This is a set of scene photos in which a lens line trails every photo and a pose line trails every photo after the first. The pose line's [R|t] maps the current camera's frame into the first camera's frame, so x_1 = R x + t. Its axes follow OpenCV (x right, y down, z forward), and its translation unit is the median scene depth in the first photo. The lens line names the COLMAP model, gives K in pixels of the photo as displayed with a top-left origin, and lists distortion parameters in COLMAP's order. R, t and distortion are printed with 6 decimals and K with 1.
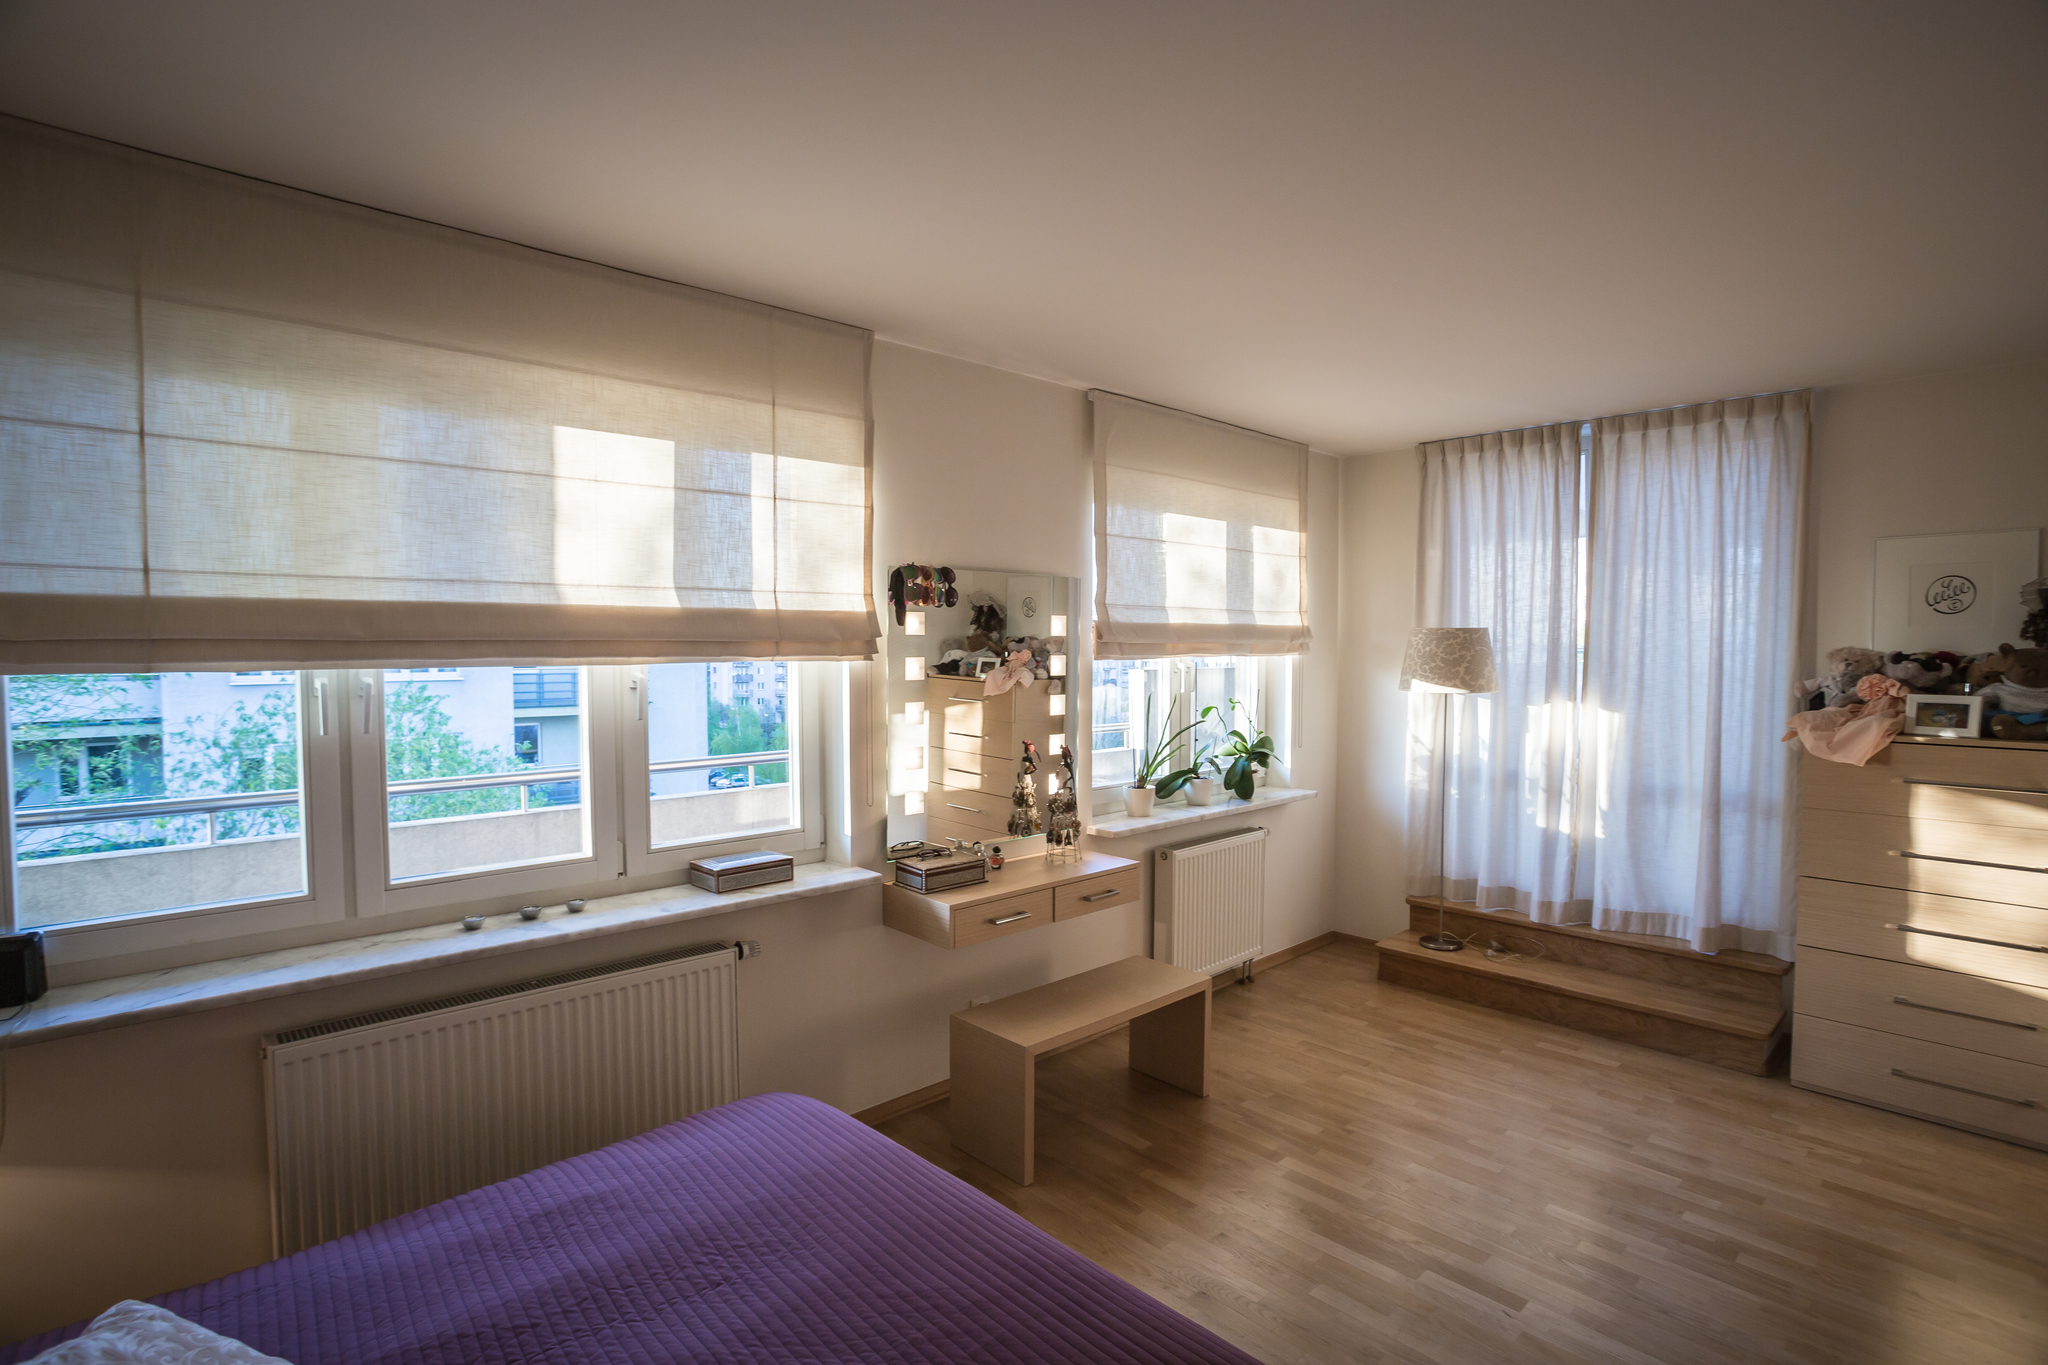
lens RADIAL K [[1033.2, 0, 1035.1], [0, 1033.2, 678.4], [0, 0, 1]] dist [-0.075805, 0.039677]
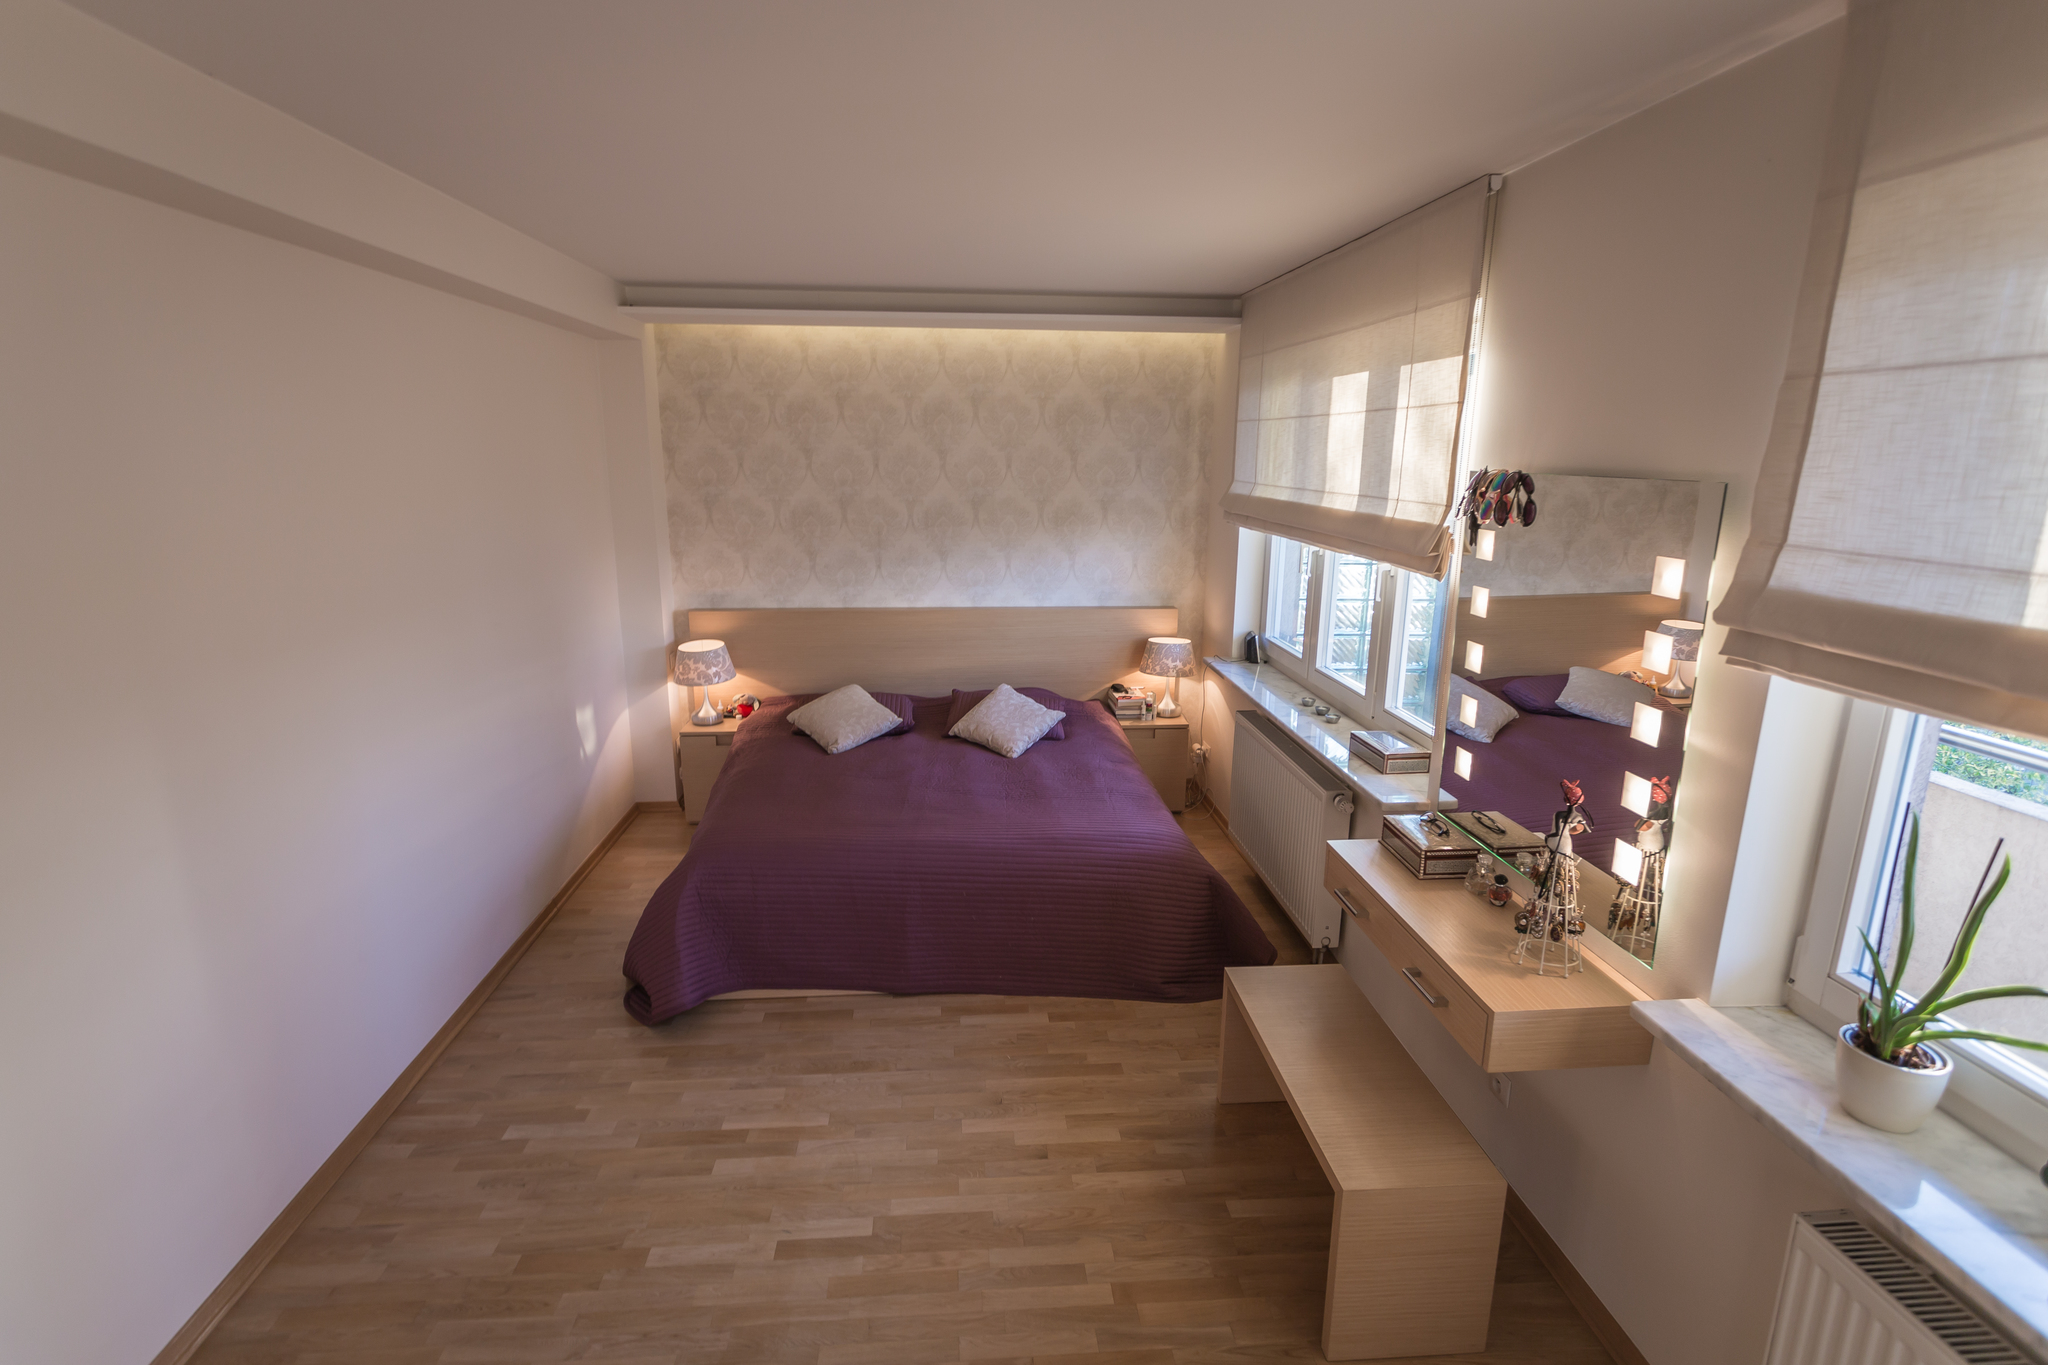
lens RADIAL K [[1002.5, 0, 1018.7], [0, 1002.5, 680.1], [0, 0, 1]] dist [0.011163, 0.000101]
pose [[-0.635084, 0.157812, -0.756150, 0.719238], [-0.053264, 0.967631, 0.246685, -0.125332], [0.770604, 0.196942, -0.606122, 1.231160]]
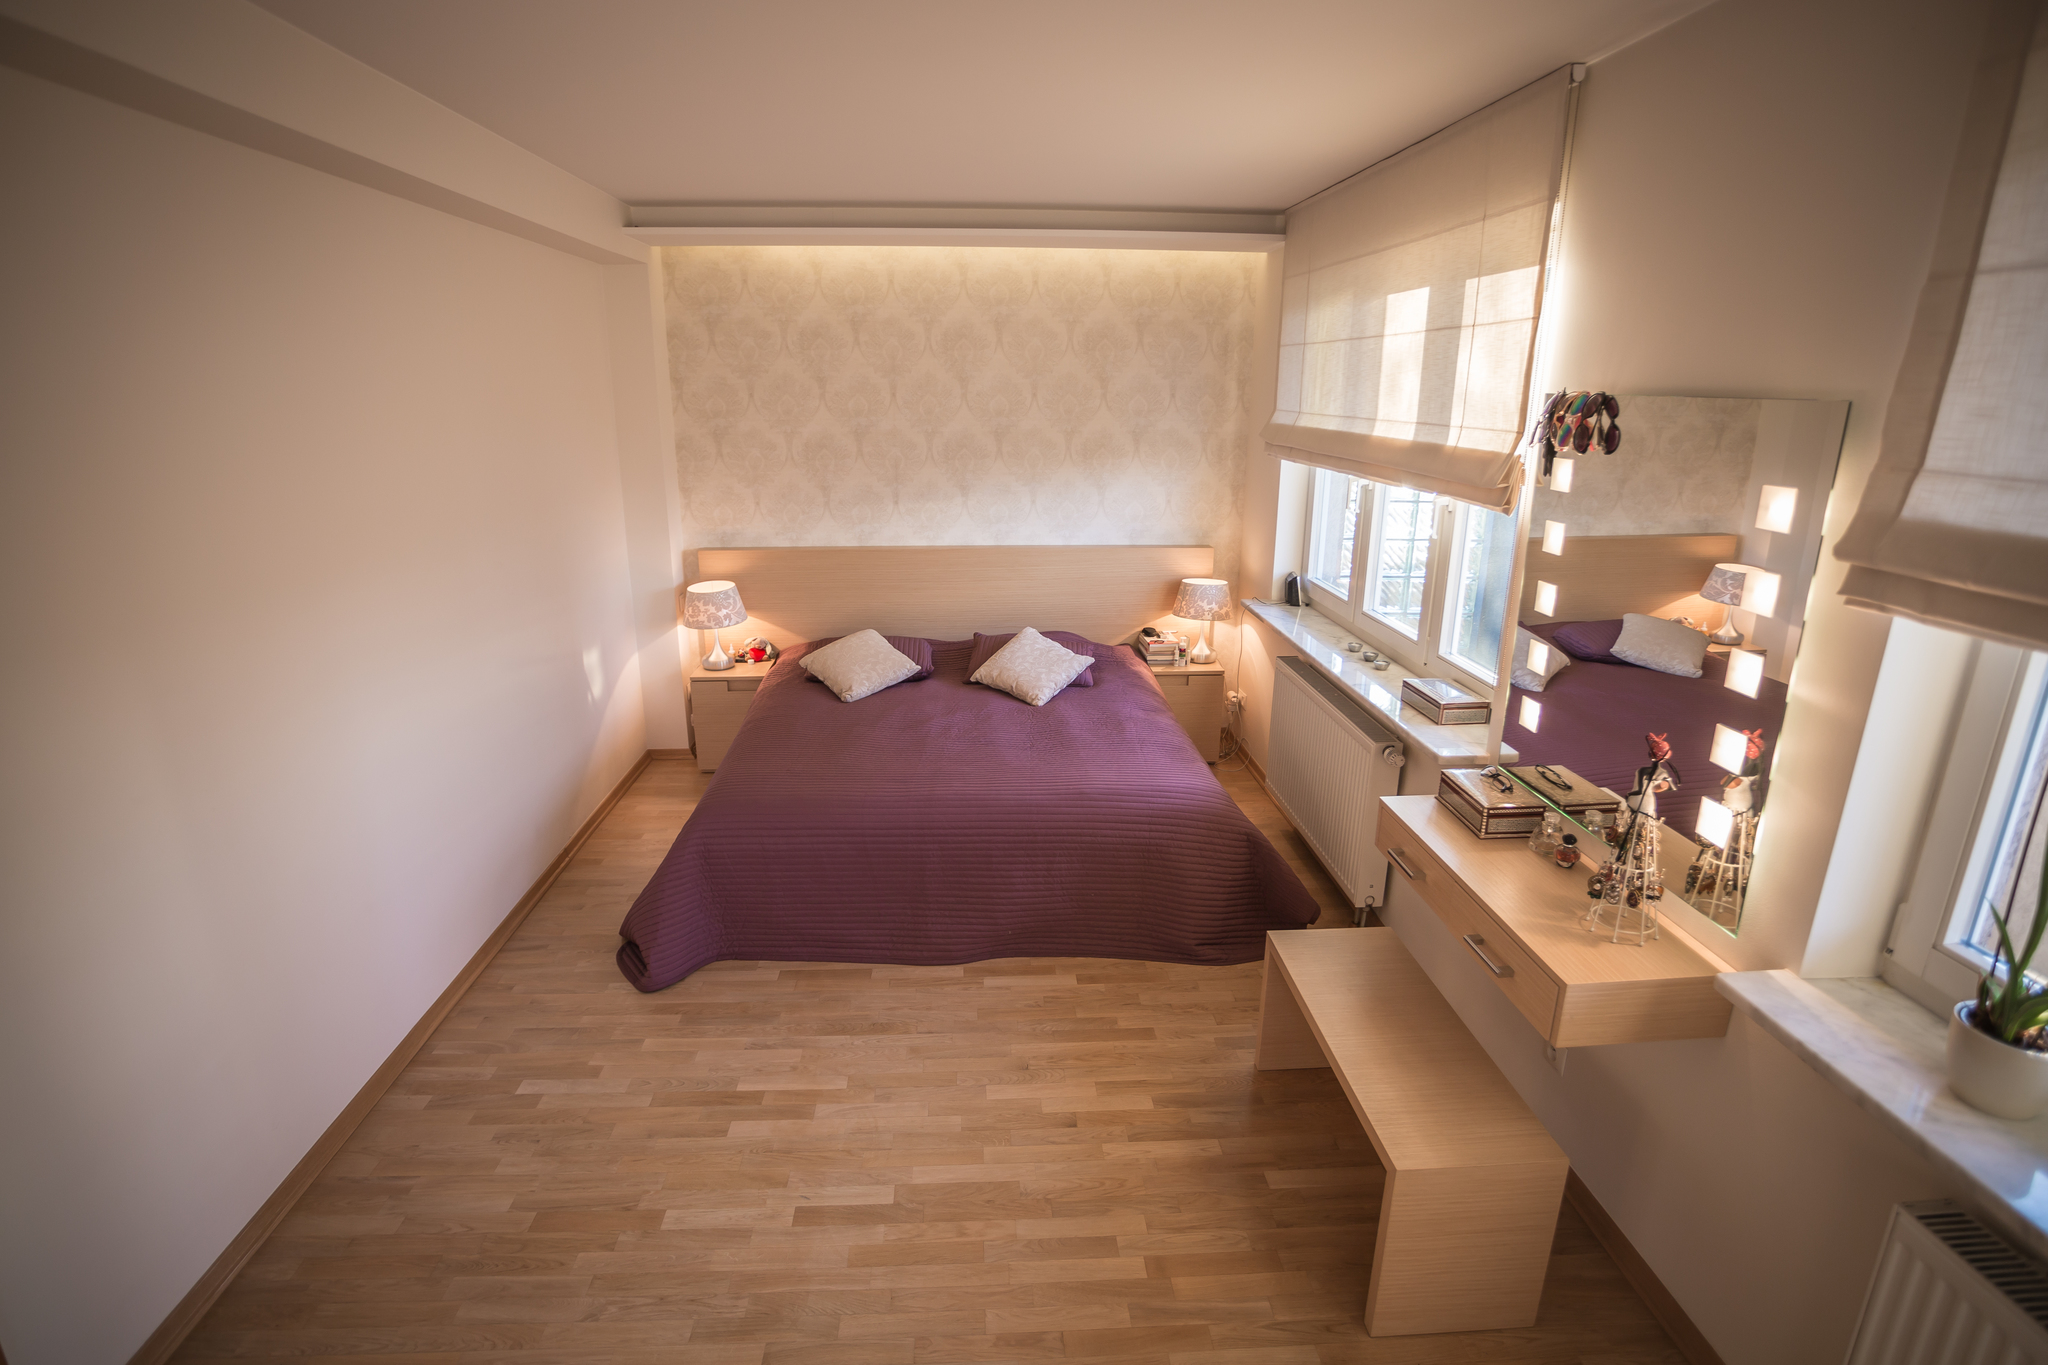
lens RADIAL K [[1024.2, 0, 1019.4], [0, 1024.2, 683.0], [0, 0, 1]] dist [-0.075651, 0.036823]
pose [[-0.650417, 0.198175, -0.733270, 0.680569], [-0.050519, 0.951941, 0.302085, -0.108416], [0.757895, 0.233526, -0.609147, 1.192003]]
